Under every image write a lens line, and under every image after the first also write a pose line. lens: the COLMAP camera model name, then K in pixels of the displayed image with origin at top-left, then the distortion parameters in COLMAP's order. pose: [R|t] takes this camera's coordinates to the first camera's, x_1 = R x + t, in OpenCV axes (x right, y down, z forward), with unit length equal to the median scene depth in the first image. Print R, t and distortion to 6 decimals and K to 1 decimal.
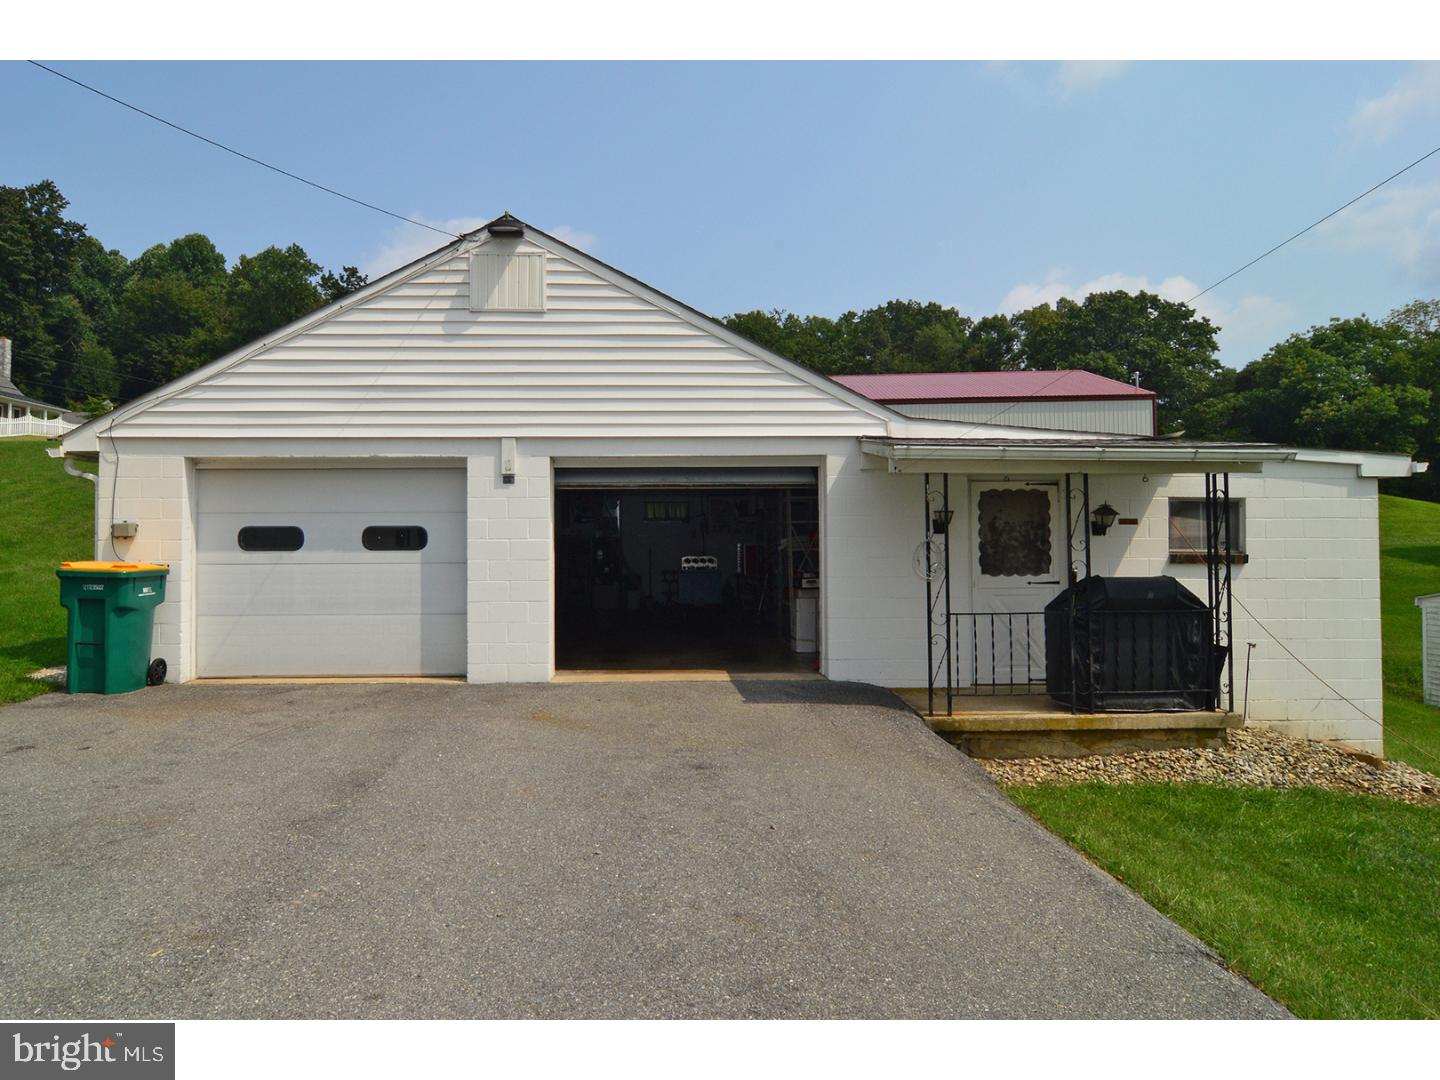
lens RADIAL K [[793.0, 0, 718.3], [0, 793.0, 538.0], [0, 0, 1]] dist [-0.017990, -0.000817]
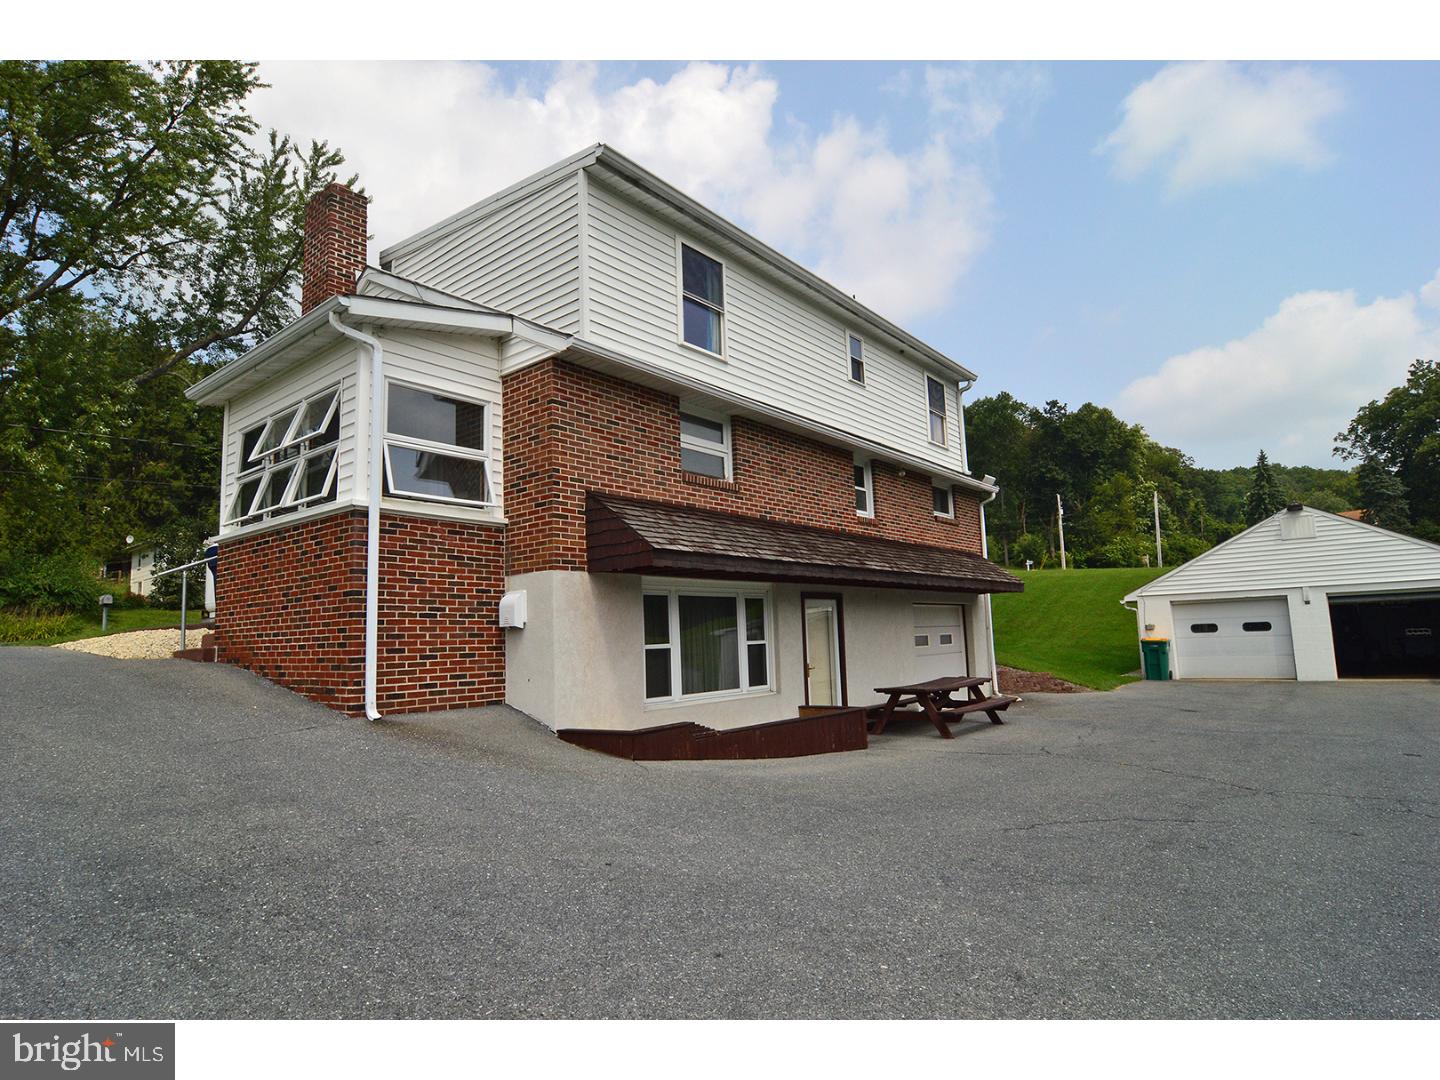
lens RADIAL K [[793.0, 0, 713.6], [0, 793.0, 548.3], [0, 0, 1]] dist [-0.017990, -0.000817]
pose [[0.686597, -0.103023, -0.719702, 0.270442], [0.032573, 0.993274, -0.111109, -0.027159], [0.726308, 0.052845, 0.685335, -2.194777]]
